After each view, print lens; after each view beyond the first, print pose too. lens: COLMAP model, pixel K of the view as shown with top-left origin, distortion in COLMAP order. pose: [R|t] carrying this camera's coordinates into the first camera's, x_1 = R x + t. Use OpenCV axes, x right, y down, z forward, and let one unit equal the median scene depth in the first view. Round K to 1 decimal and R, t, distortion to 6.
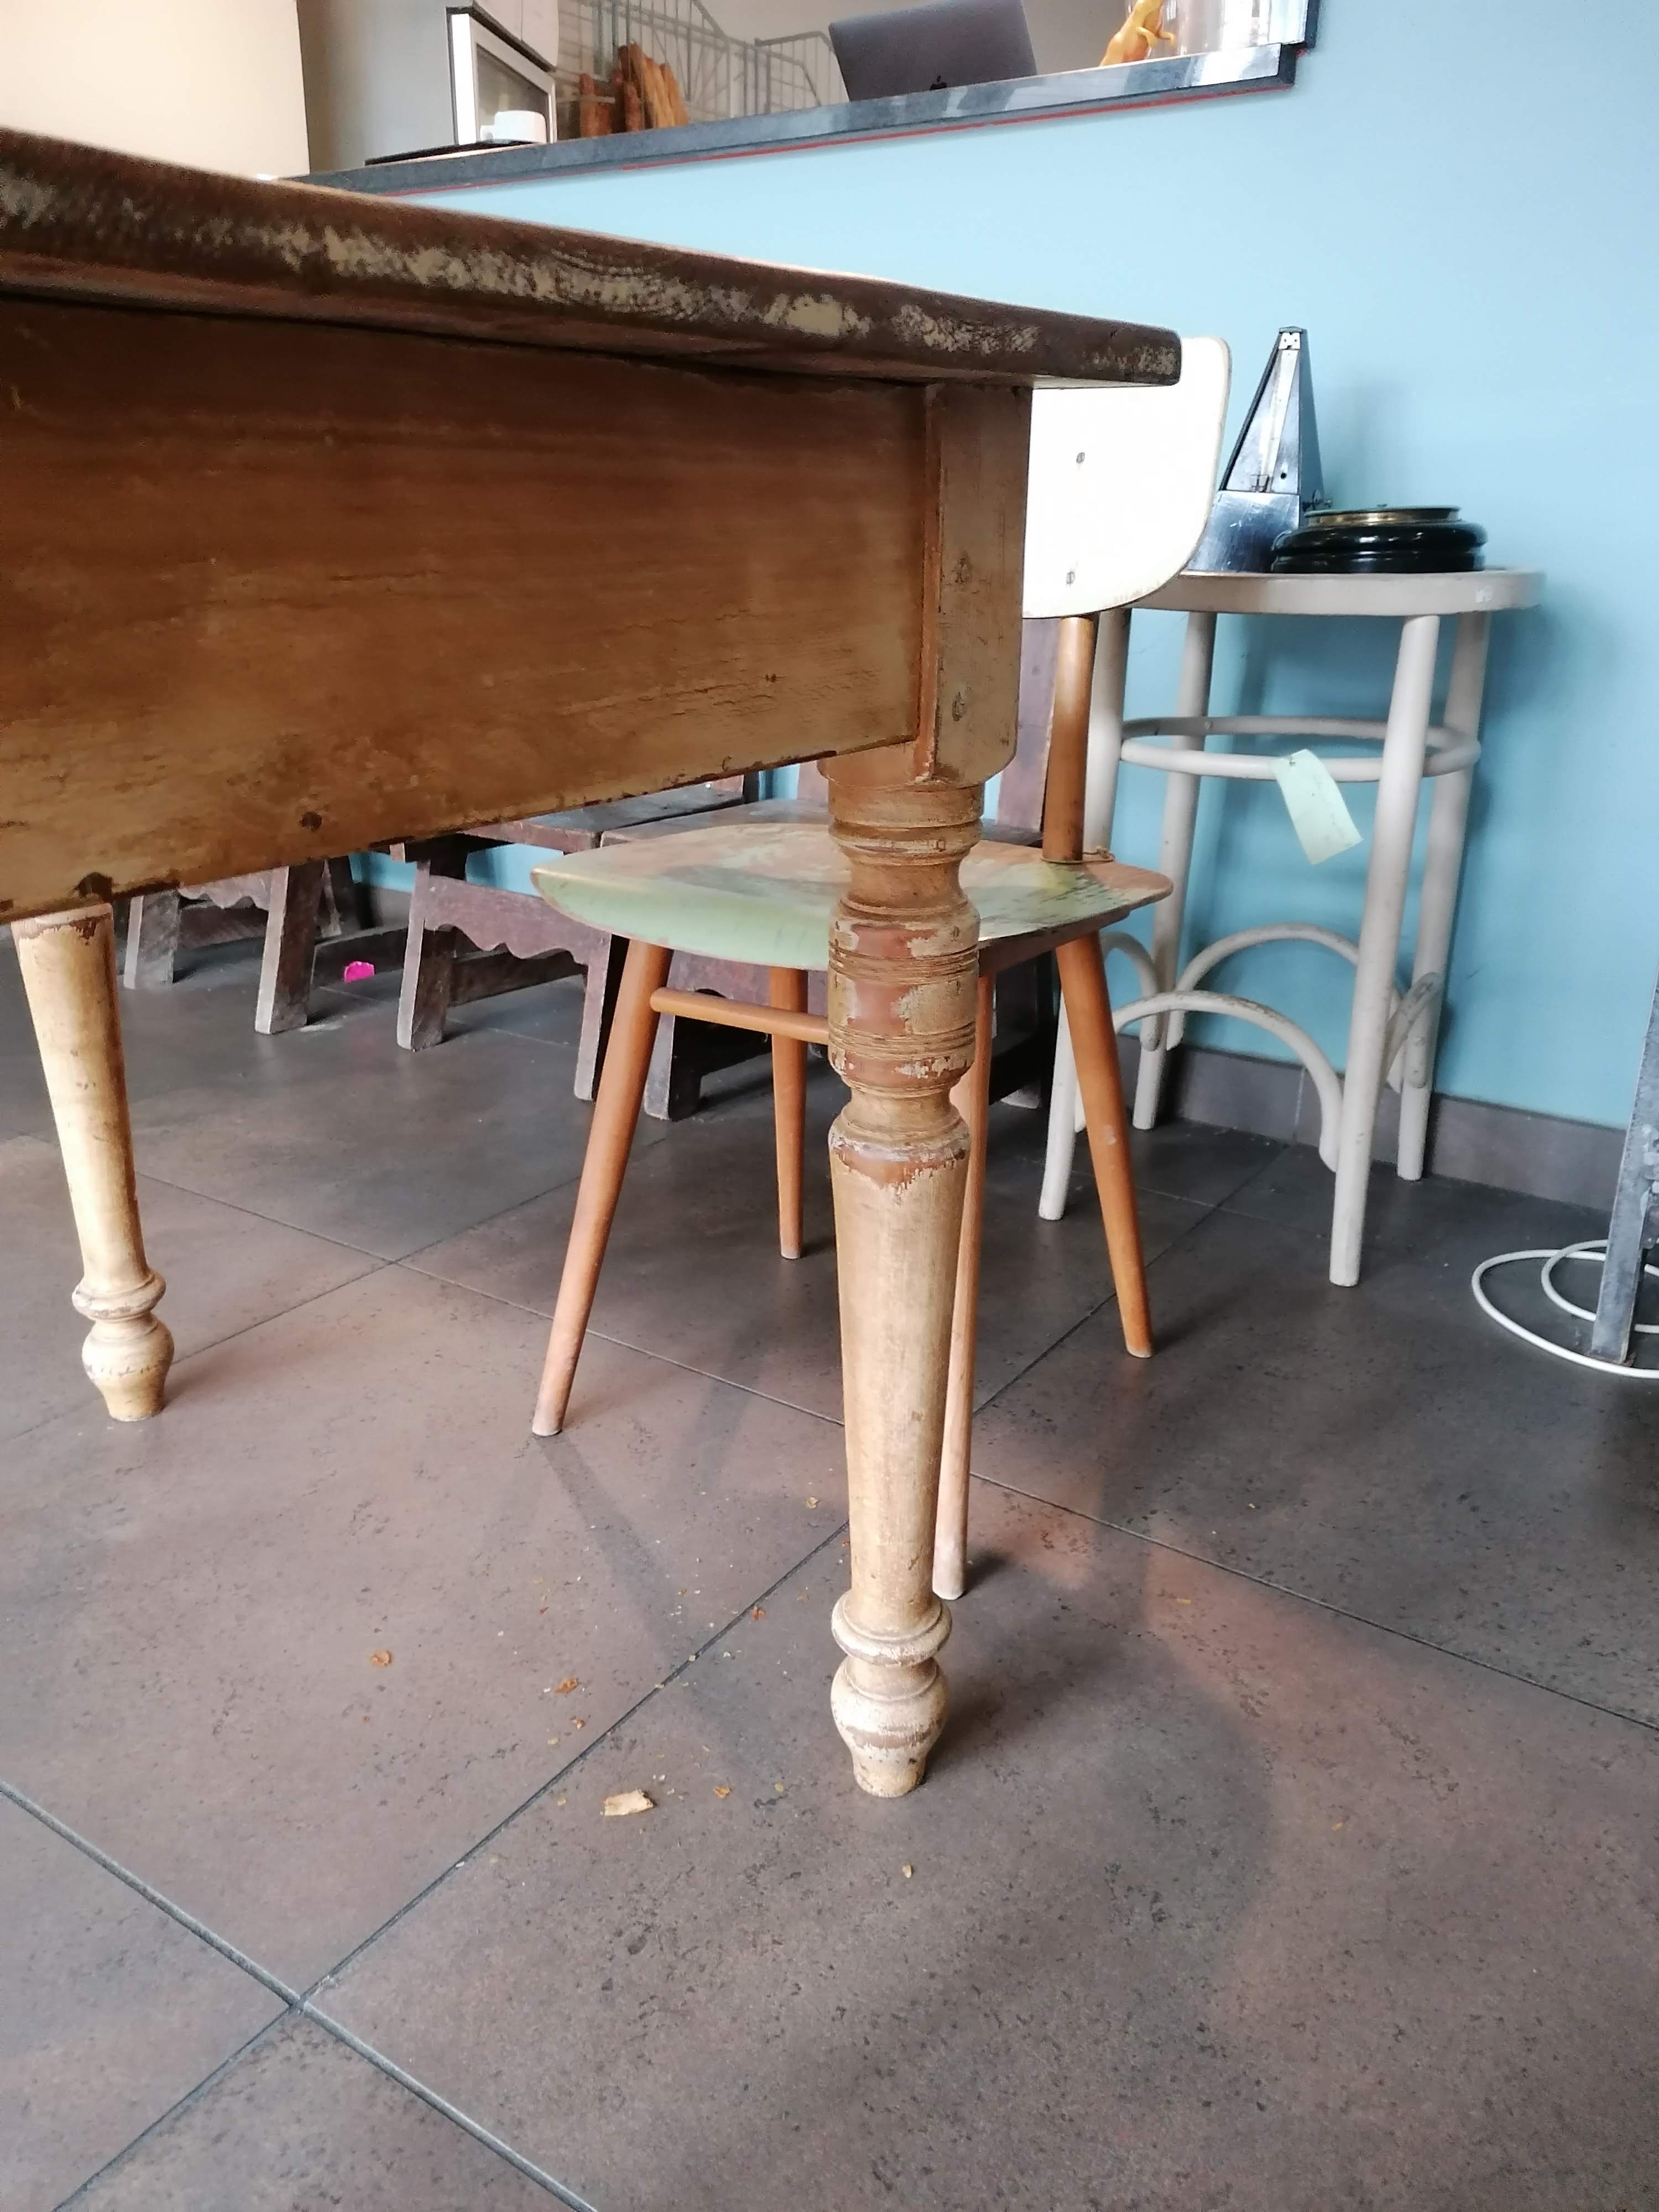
lens RADIAL K [[1671.1, 0, 819.4], [0, 1671.1, 1105.4], [0, 0, 1]] dist [0.088433, -0.111993]
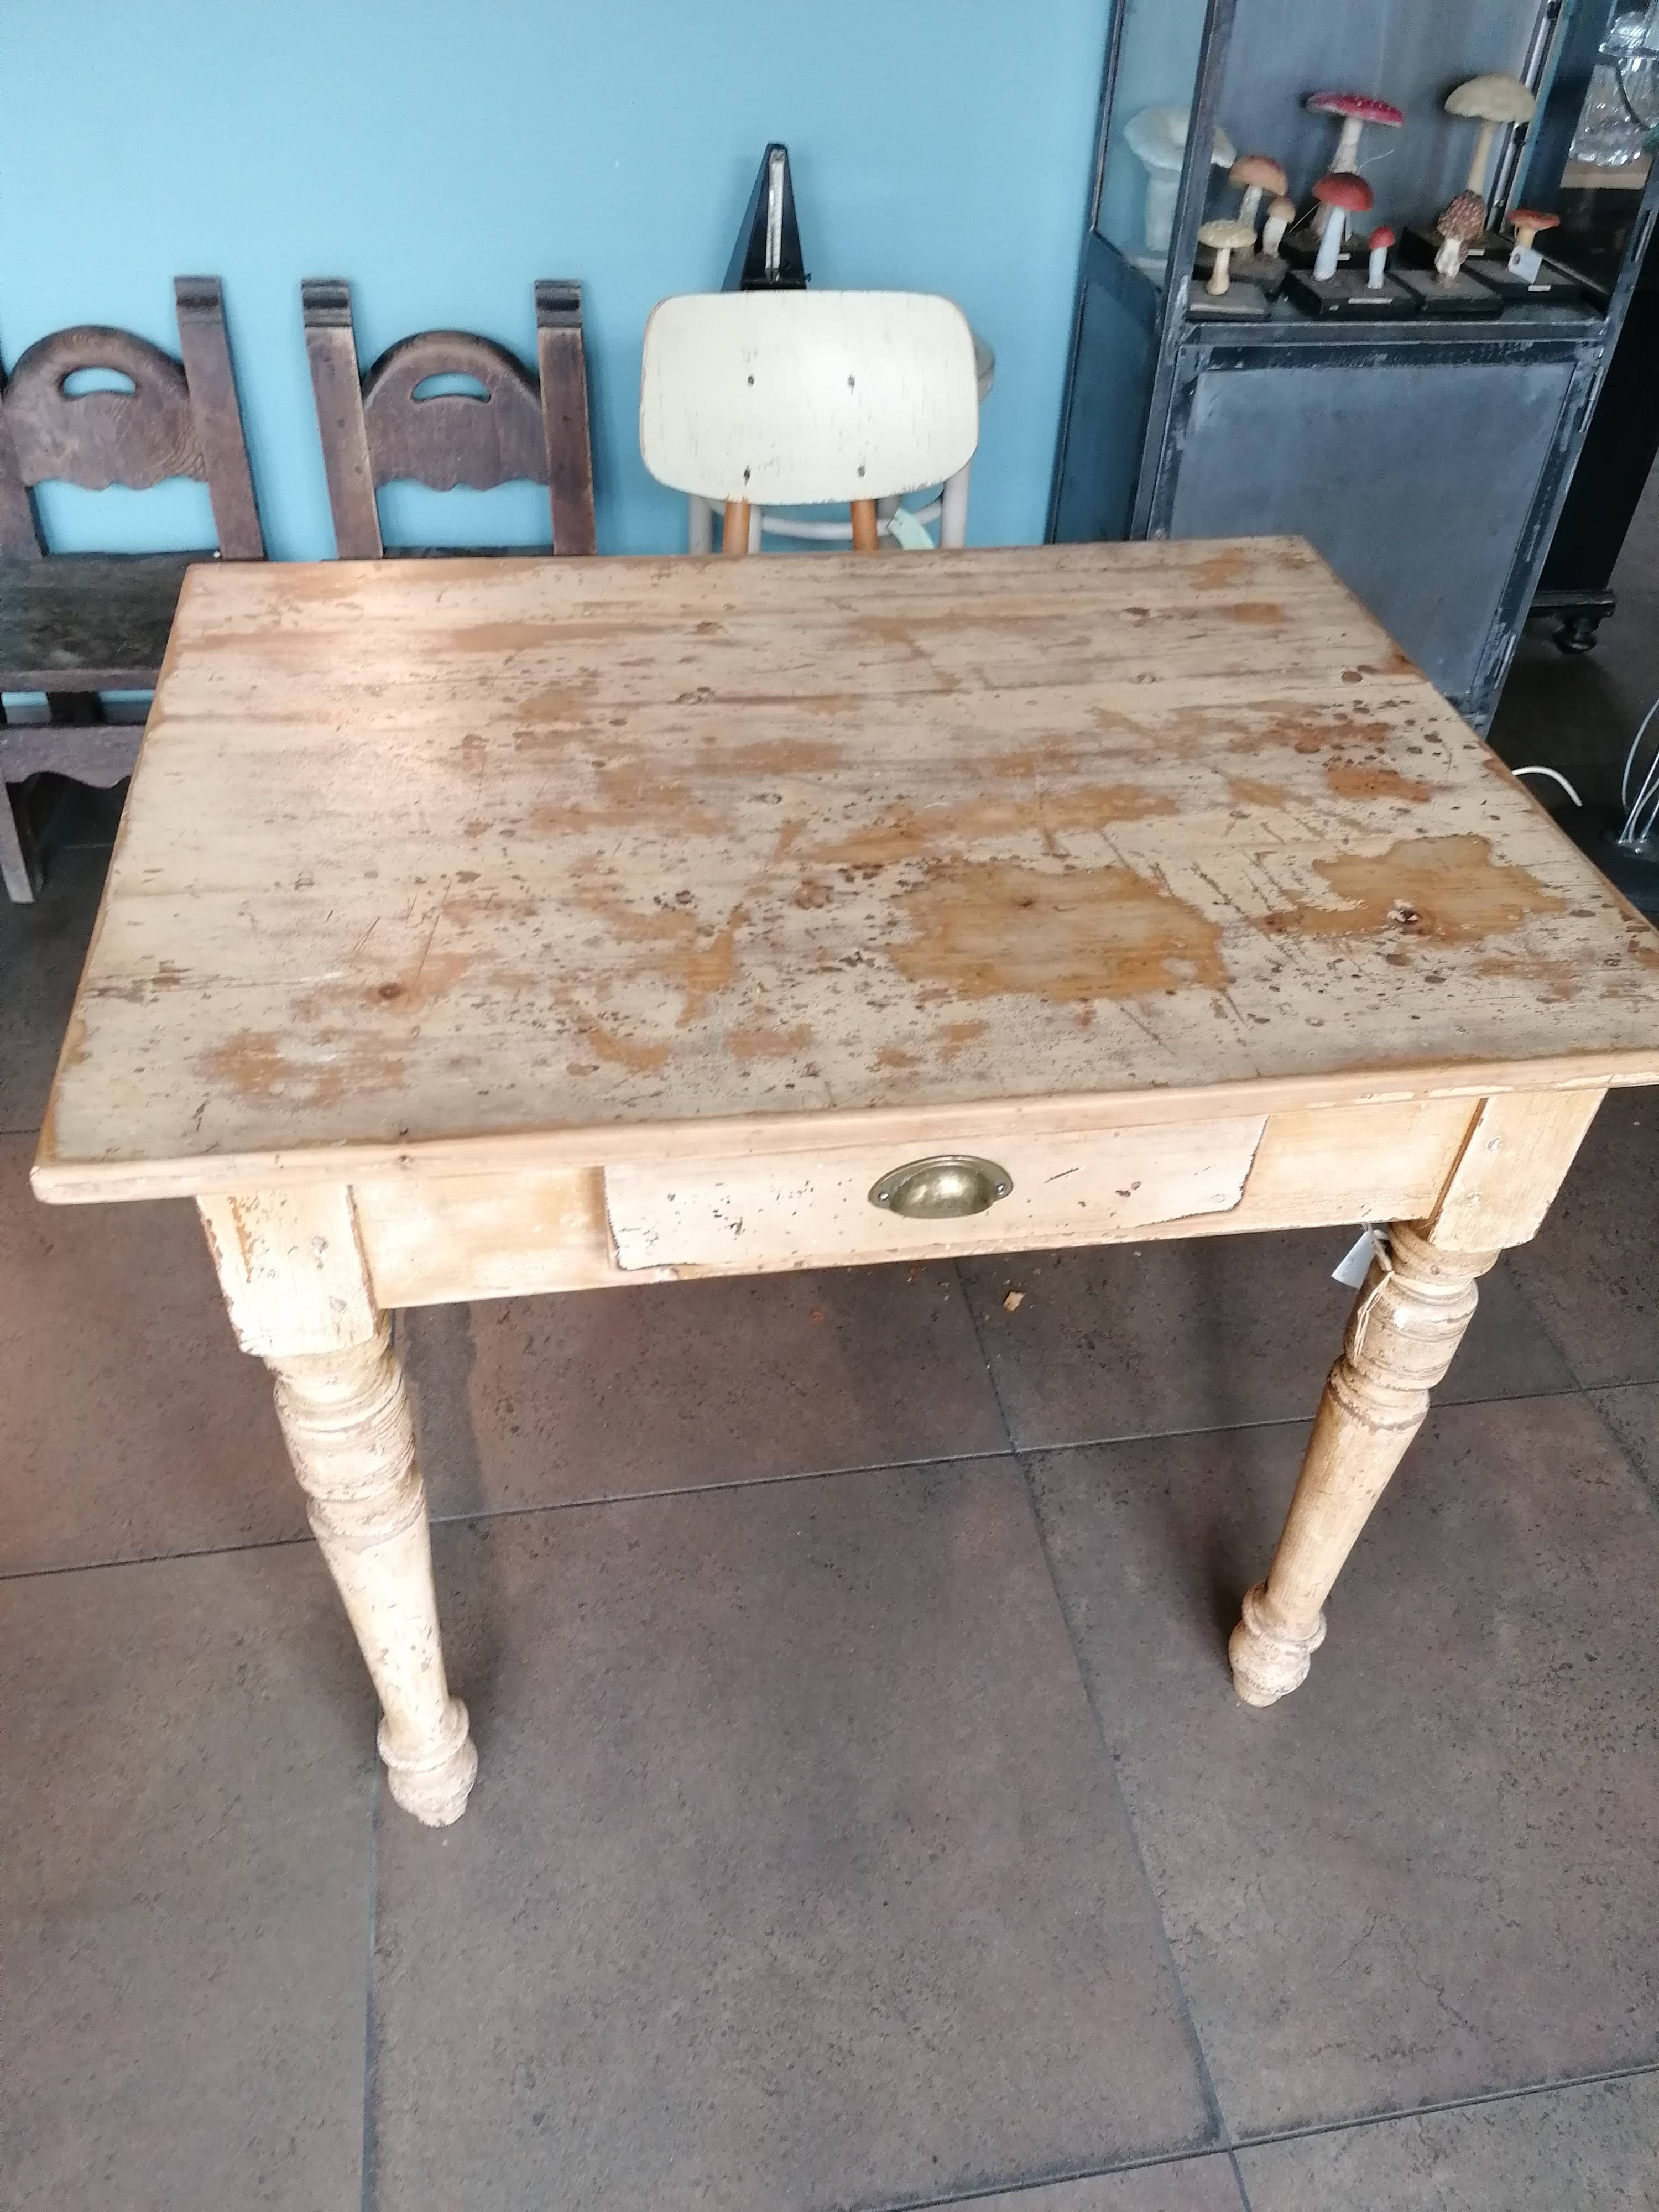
lens RADIAL K [[1671.1, 0, 832.4], [0, 1671.1, 1107.3], [0, 0, 1]] dist [0.088433, -0.111993]
pose [[0.718980, -0.450480, 0.529278, -1.233805], [0.209803, 0.866662, 0.452636, -0.710041], [-0.662609, -0.214392, 0.717625, -0.173648]]
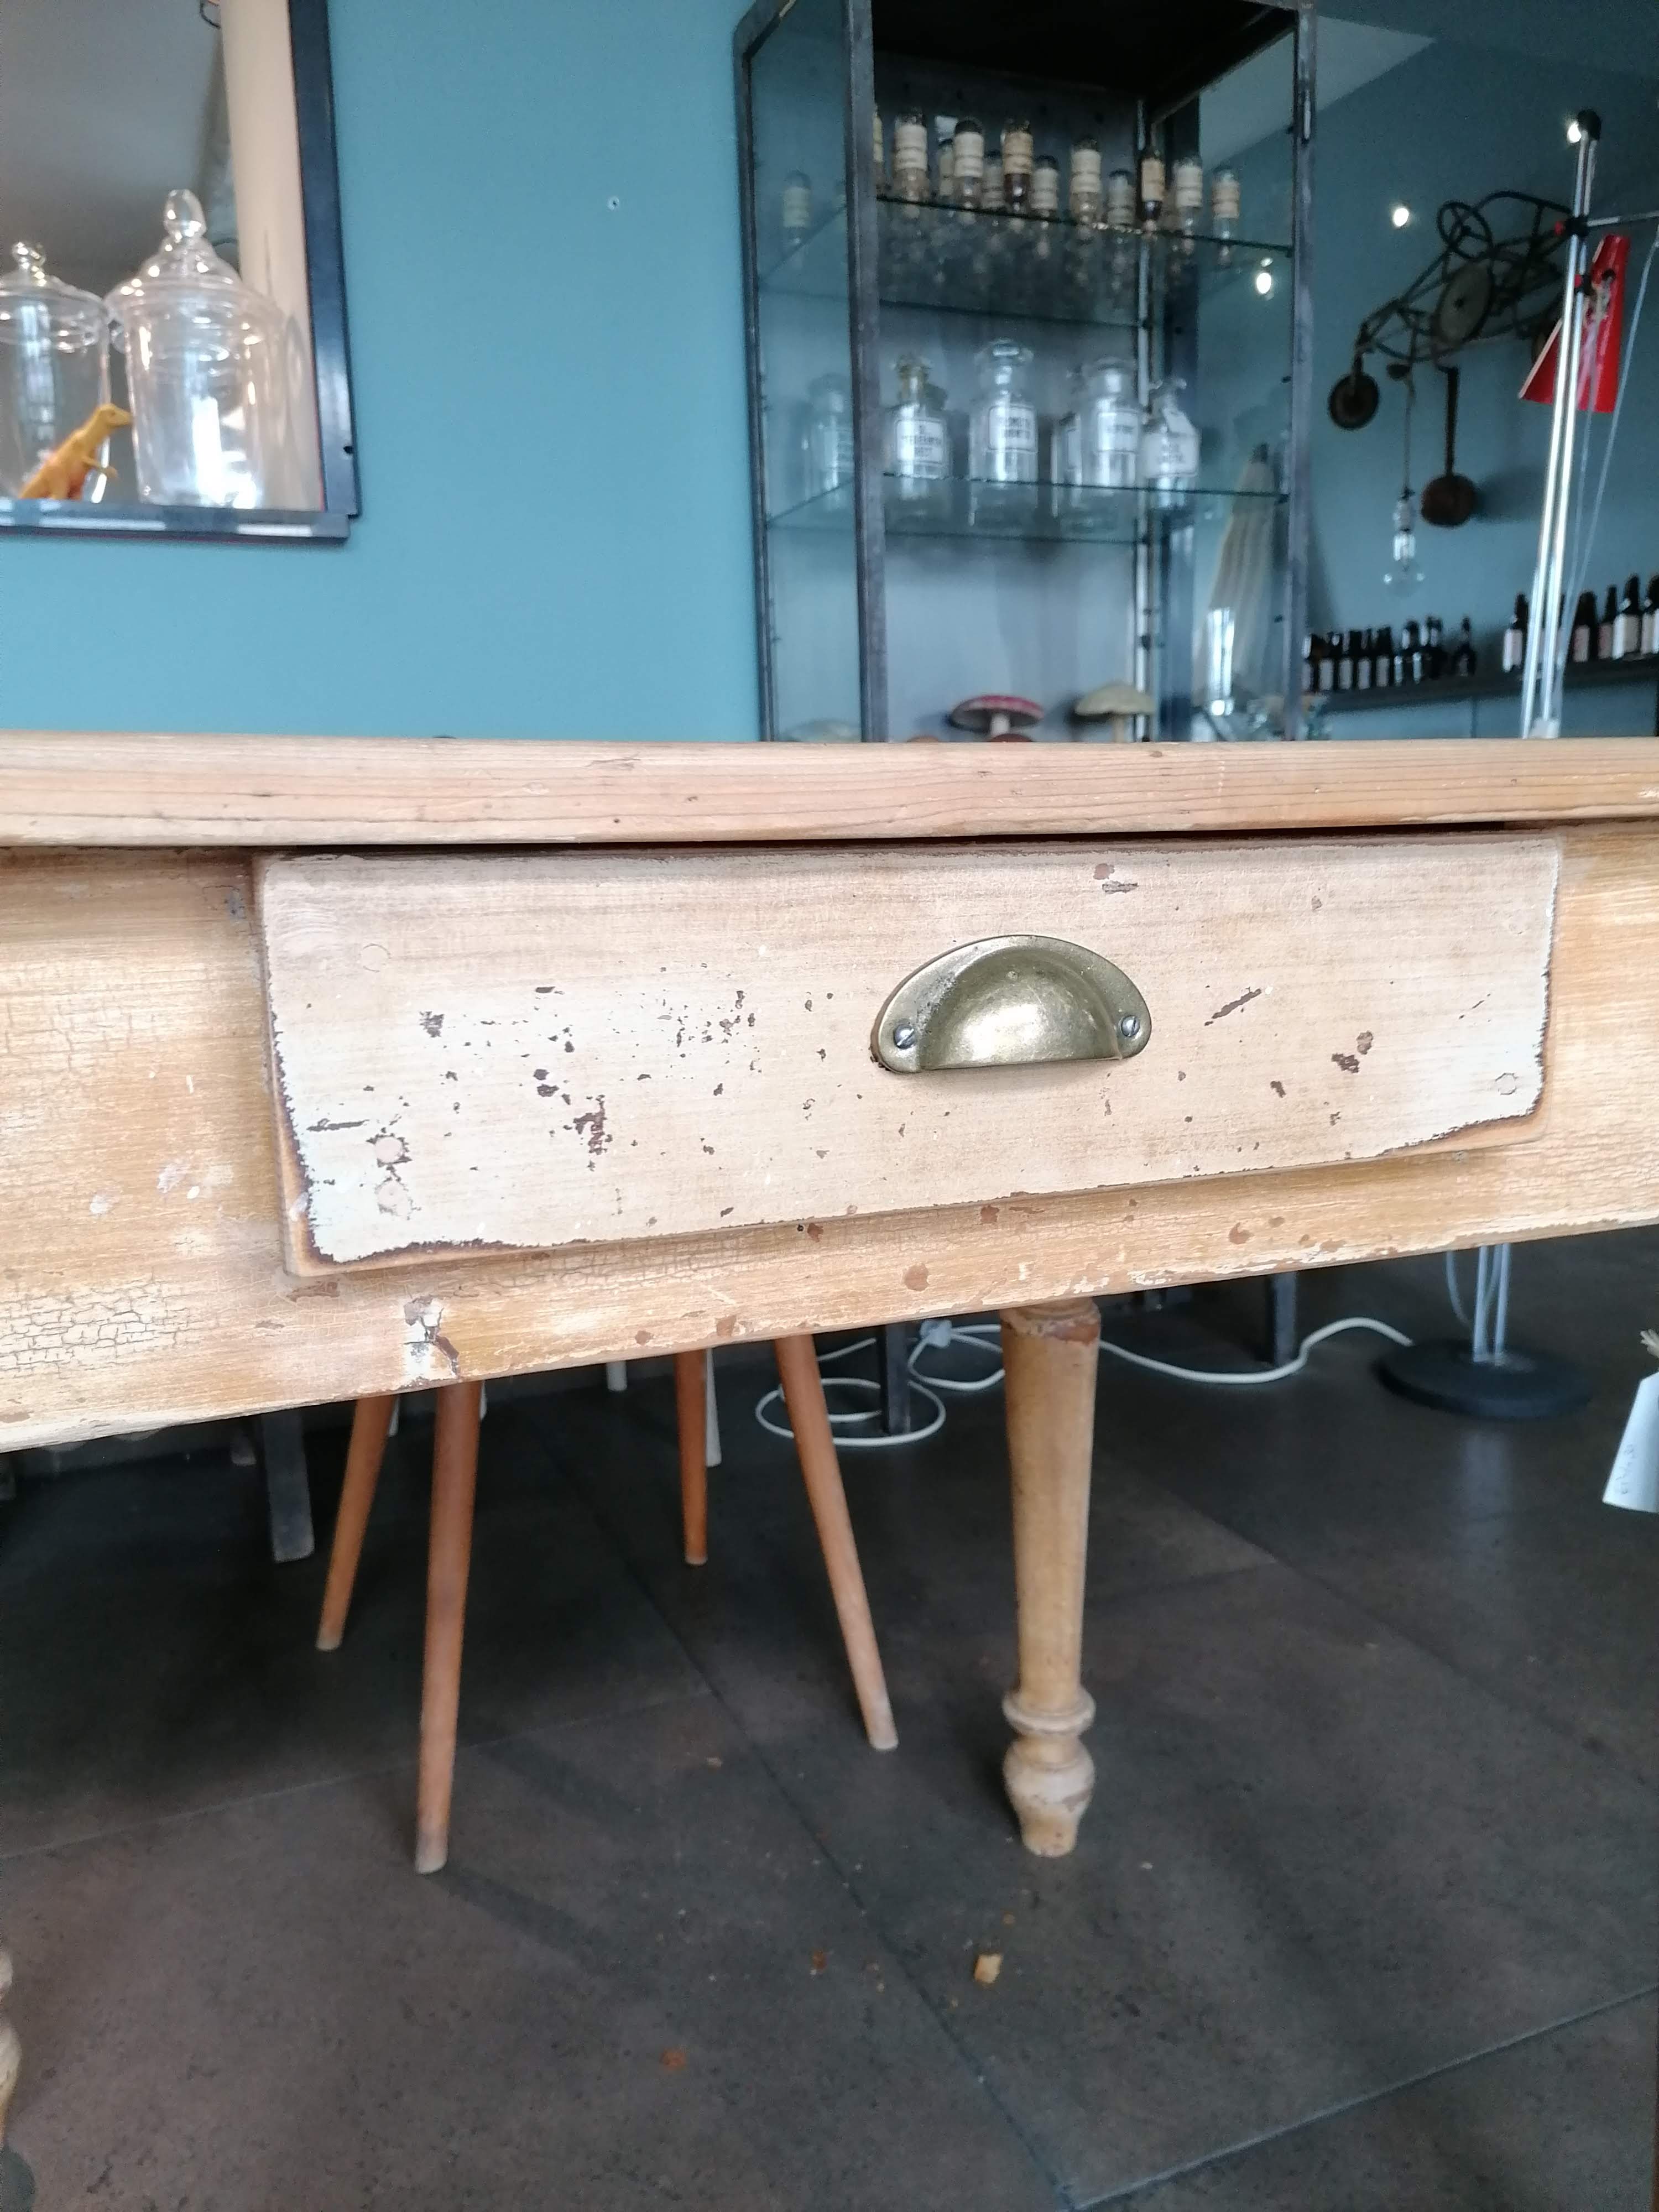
lens RADIAL K [[1671.1, 0, 828.1], [0, 1671.1, 1099.0], [0, 0, 1]] dist [0.088433, -0.111993]
pose [[0.546519, -0.168232, 0.820375, -1.095707], [0.318092, 0.947898, -0.017524, -0.173908], [-0.774684, 0.270531, 0.571558, 0.280492]]
